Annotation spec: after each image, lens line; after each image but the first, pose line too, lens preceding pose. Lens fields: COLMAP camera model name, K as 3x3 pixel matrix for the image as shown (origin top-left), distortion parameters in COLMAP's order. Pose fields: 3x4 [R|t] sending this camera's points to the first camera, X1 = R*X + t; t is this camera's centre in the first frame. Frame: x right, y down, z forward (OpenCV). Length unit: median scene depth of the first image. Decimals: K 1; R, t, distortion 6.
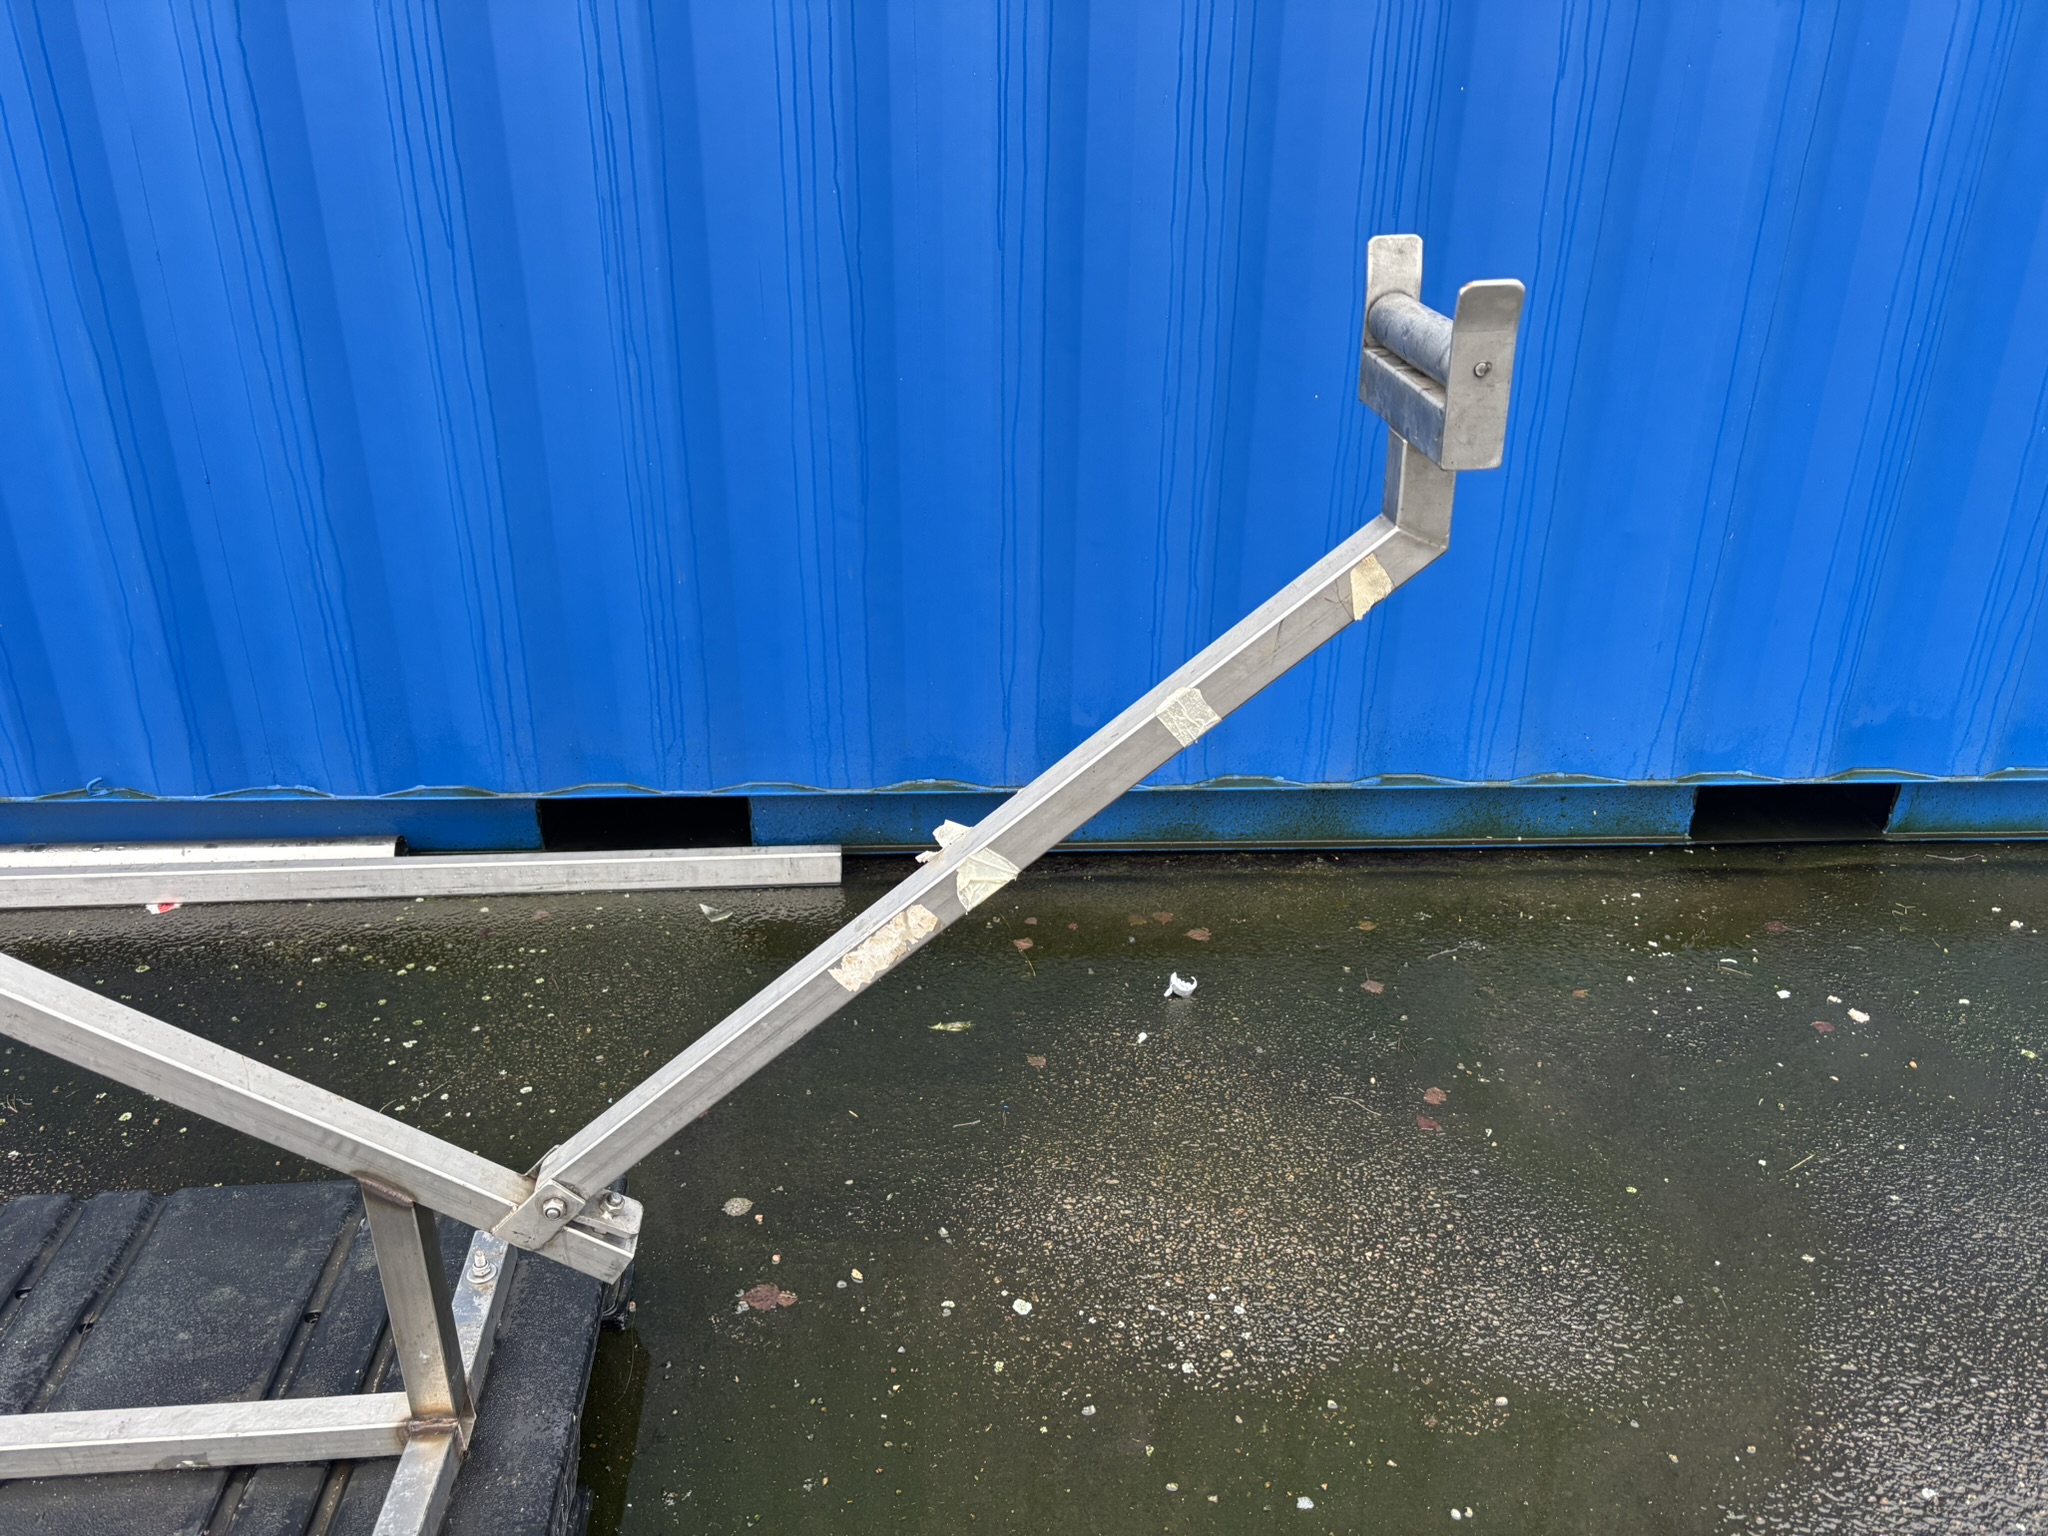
lens RADIAL K [[1550.4, 0, 1024.9], [0, 1550.4, 771.8], [0, 0, 1]] dist [0.058143, -0.071801]
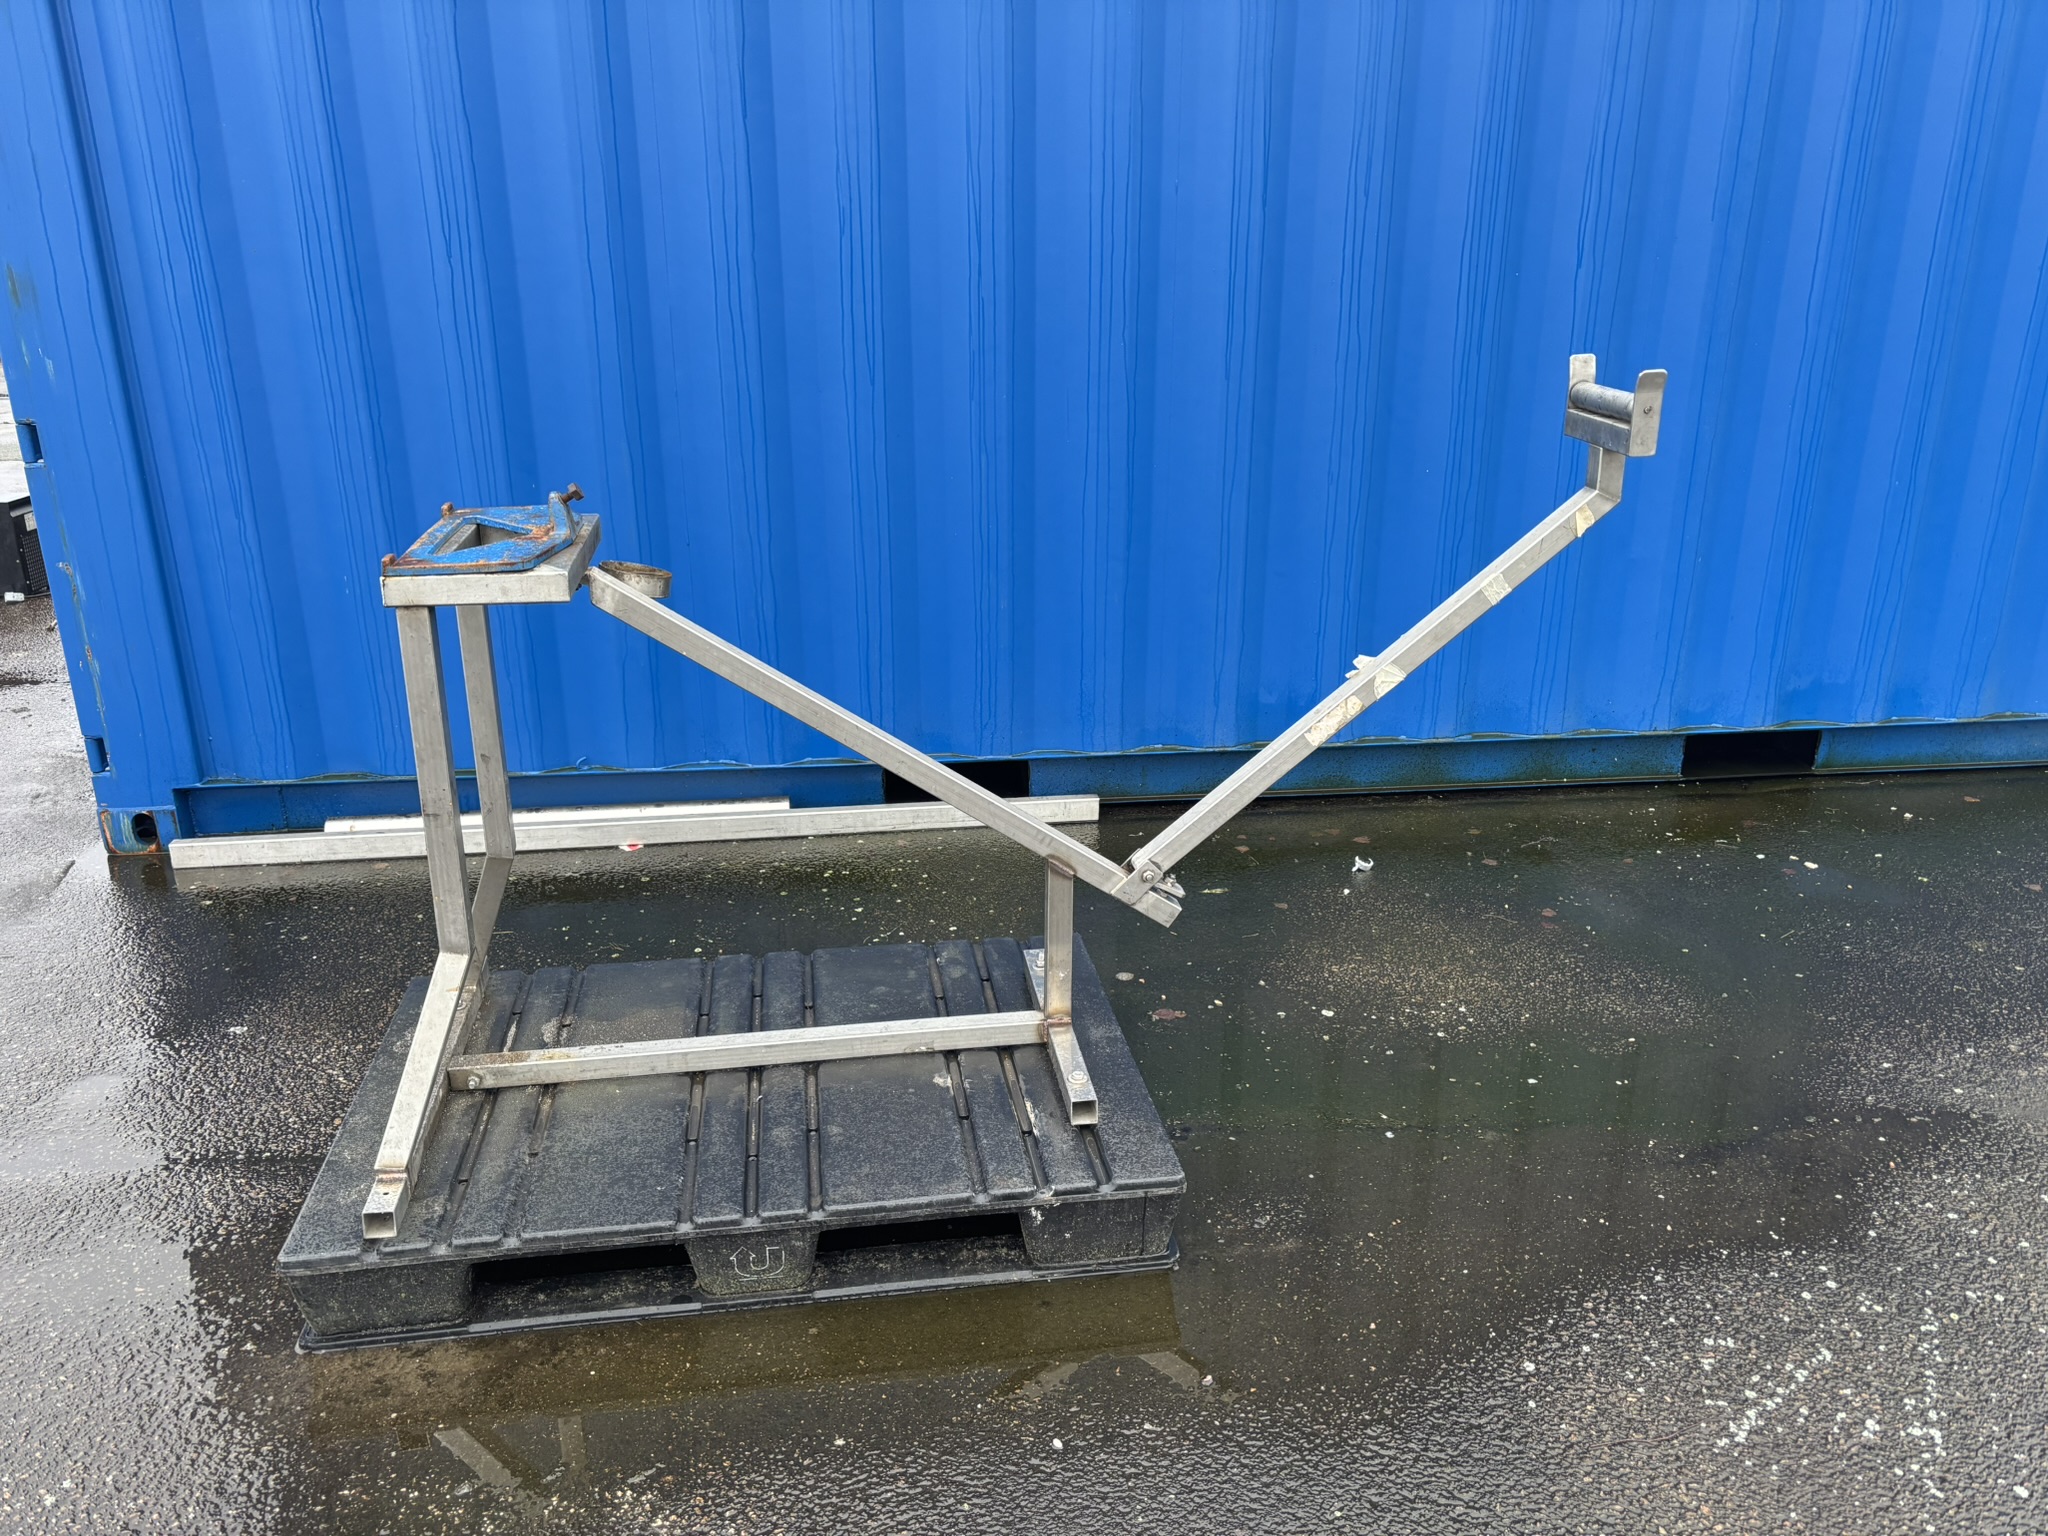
lens RADIAL K [[1564.7, 0, 1027.3], [0, 1564.7, 769.6], [0, 0, 1]] dist [0.055635, -0.061828]
pose [[0.997533, -0.031245, 0.062865, -0.282282], [0.037127, 0.994814, -0.094694, 0.163432], [-0.059580, 0.096794, 0.993520, -0.427276]]
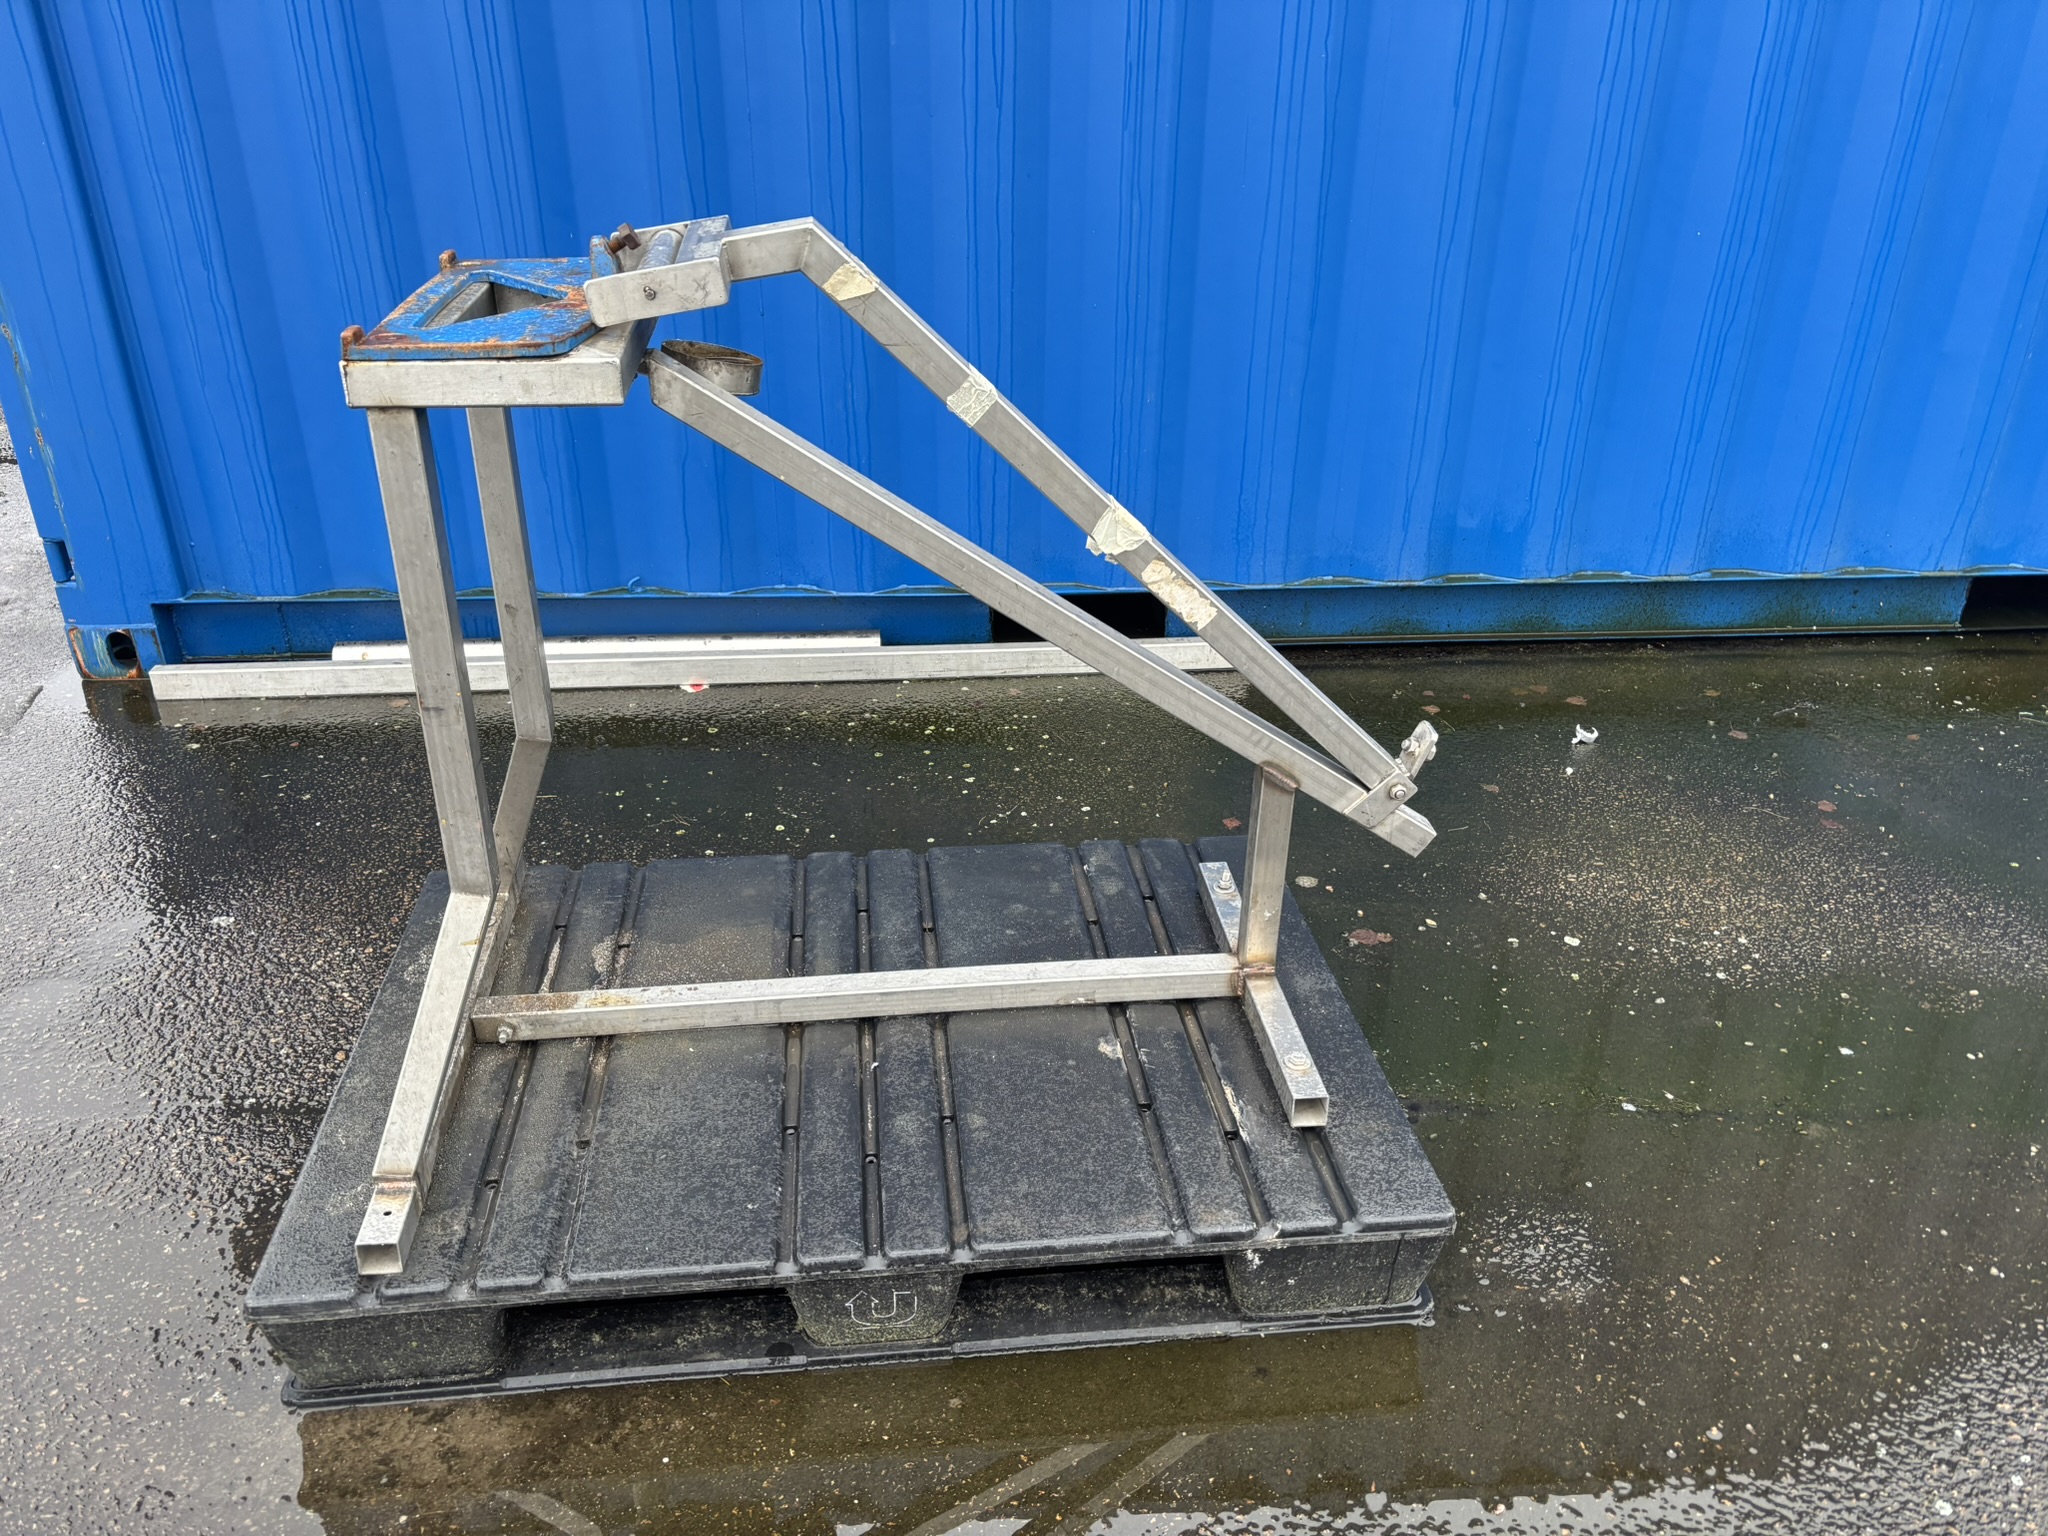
lens RADIAL K [[1555.8, 0, 1012.9], [0, 1555.8, 773.9], [0, 0, 1]] dist [0.070727, -0.092243]
pose [[0.999640, -0.010934, 0.024513, -0.339902], [0.009805, 0.998905, 0.045740, 0.100021], [-0.024987, -0.045483, 0.998653, -0.183242]]
